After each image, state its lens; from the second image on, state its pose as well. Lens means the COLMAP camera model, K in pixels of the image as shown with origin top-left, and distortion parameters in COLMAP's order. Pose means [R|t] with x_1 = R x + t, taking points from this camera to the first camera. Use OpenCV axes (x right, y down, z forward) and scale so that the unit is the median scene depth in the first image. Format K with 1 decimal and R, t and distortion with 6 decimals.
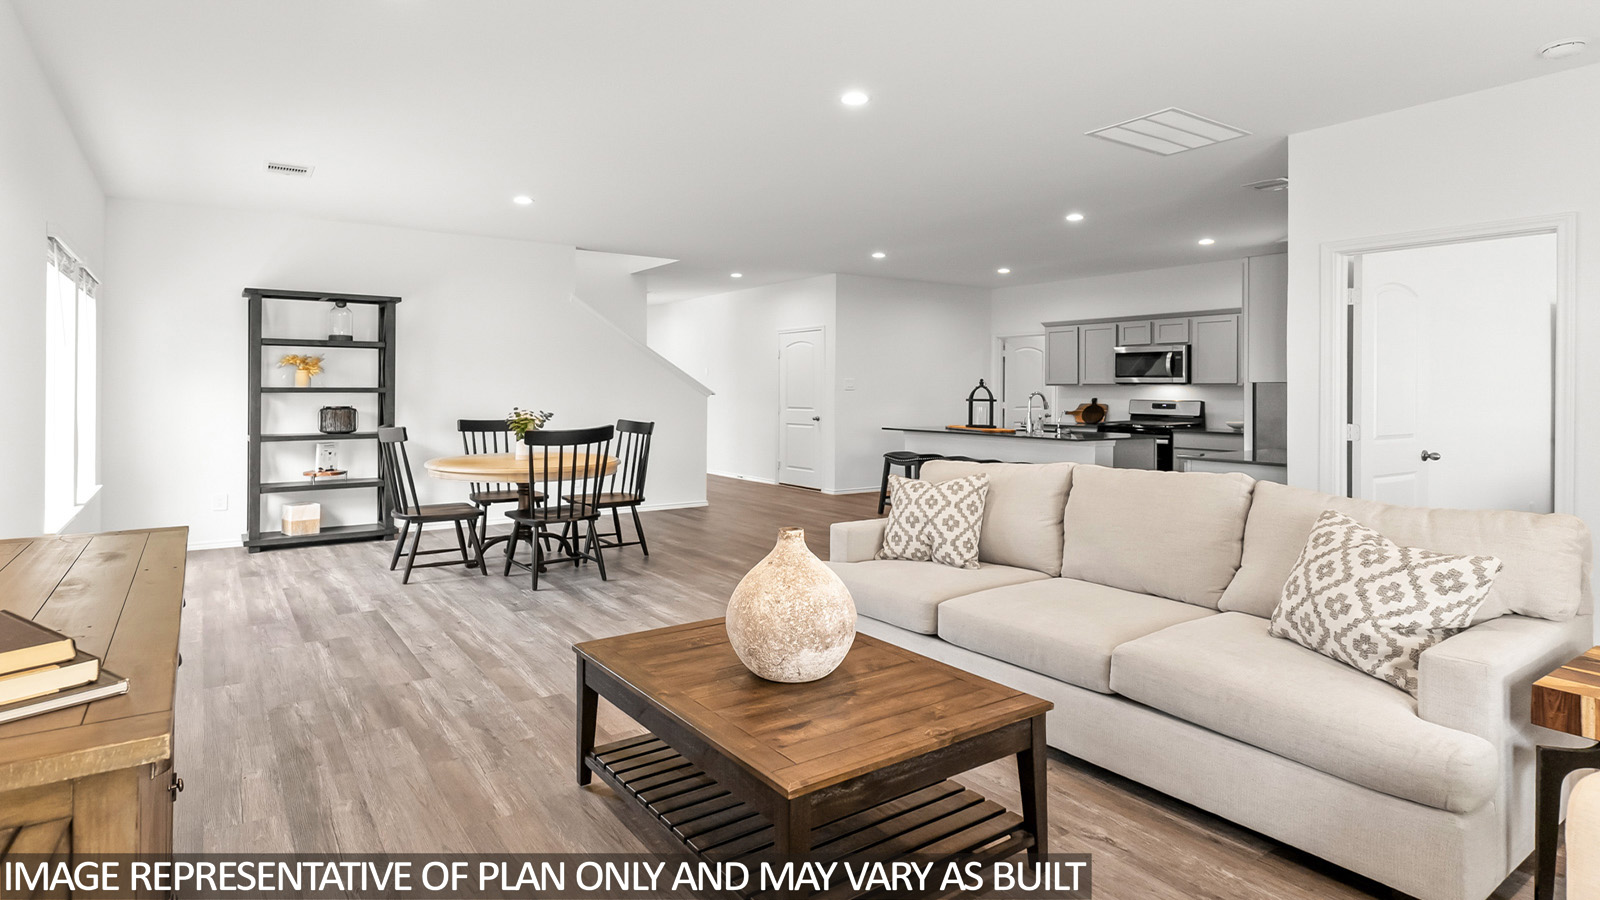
lens RADIAL K [[831.0, 0, 797.5], [0, 831.0, 385.9], [0, 0, 1]] dist [-0.002363, -0.000337]
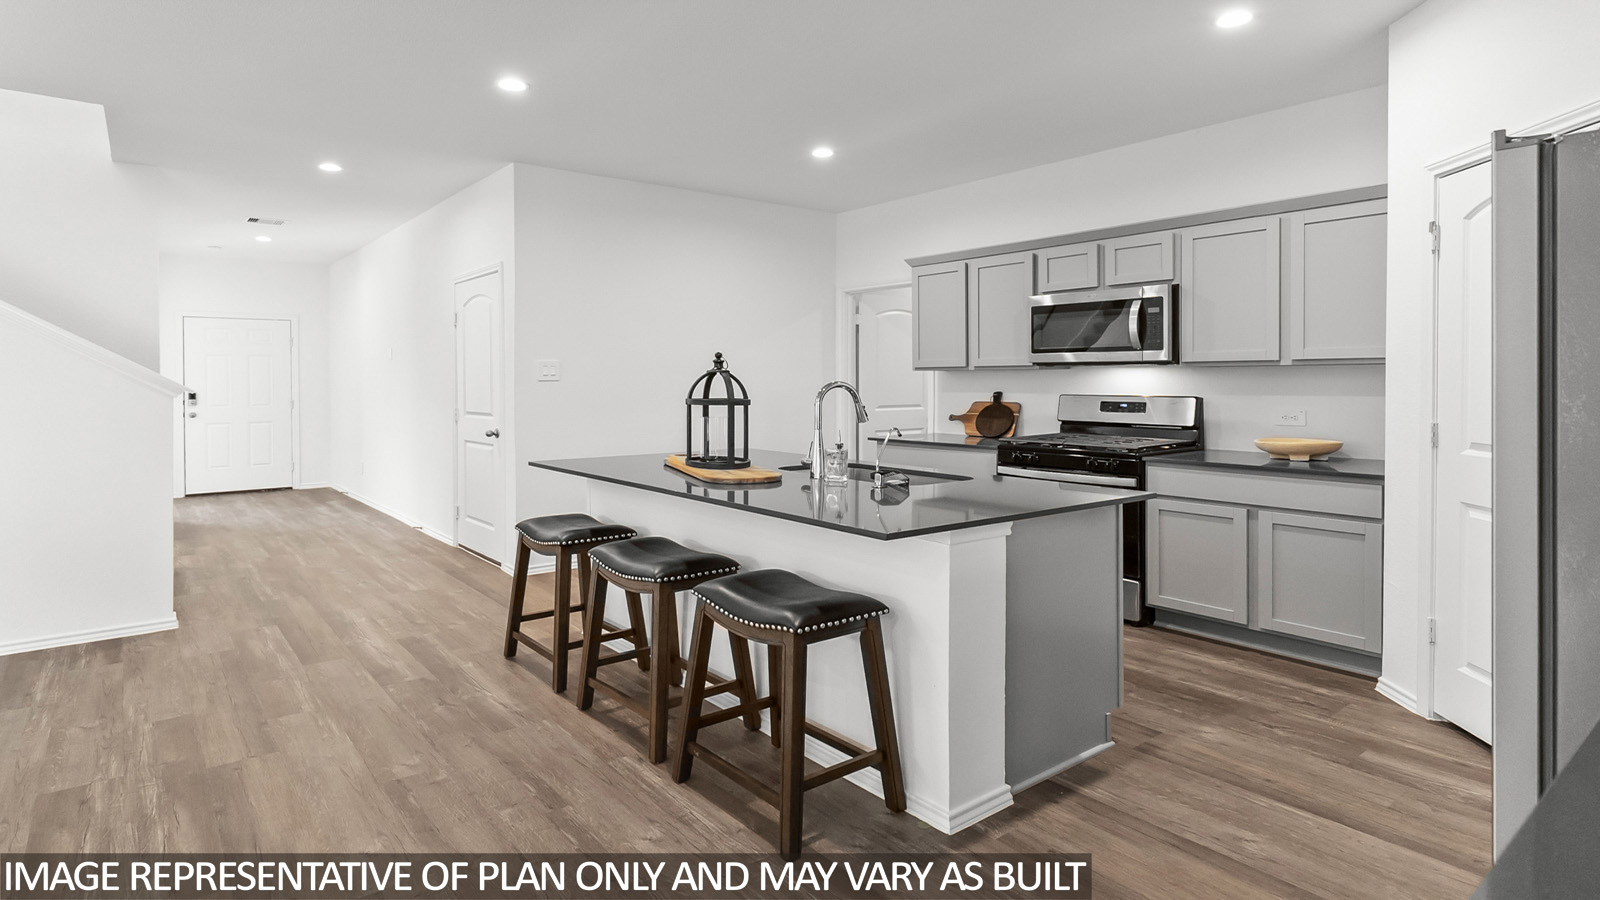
lens RADIAL K [[840.1, 0, 764.9], [0, 840.1, 382.4], [0, 0, 1]] dist [-0.003103, -0.000263]
pose [[0.999257, -0.008052, 0.037680, 0.194956], [0.007825, 0.999950, 0.006175, 0.003893], [-0.037728, -0.005875, 0.999271, 0.478370]]
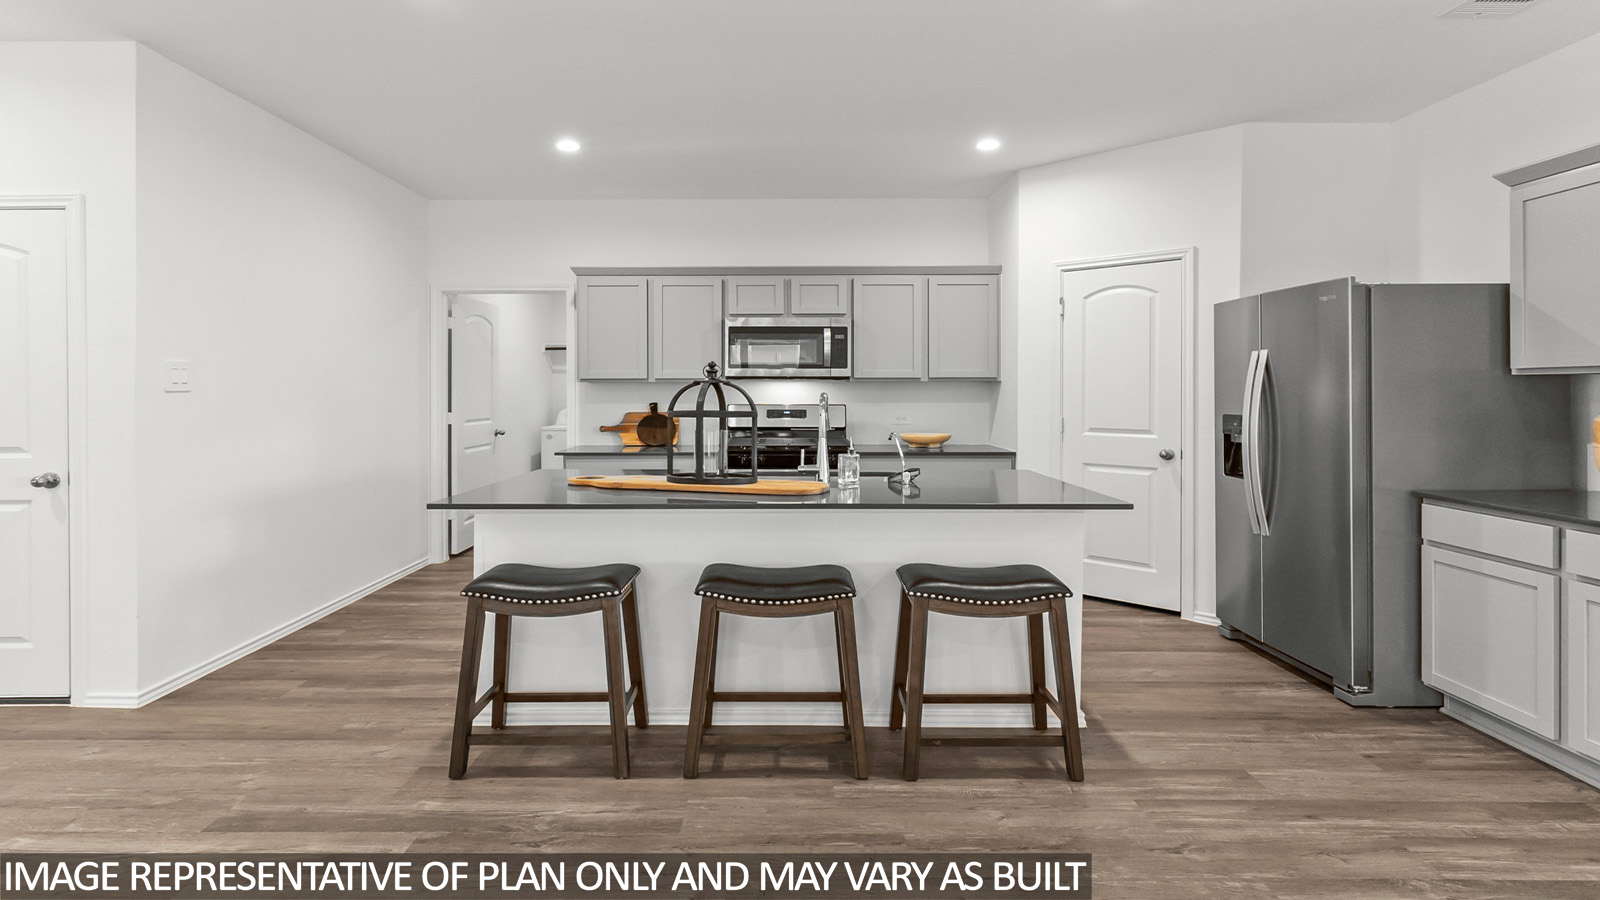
lens RADIAL K [[831.0, 0, 797.5], [0, 831.0, 385.9], [0, 0, 1]] dist [-0.002363, -0.000337]
pose [[0.581742, -0.000738, 0.813373, -0.074463], [0.001592, 0.999999, -0.000231, 0.003188], [-0.813372, 0.001429, 0.581743, 0.621614]]
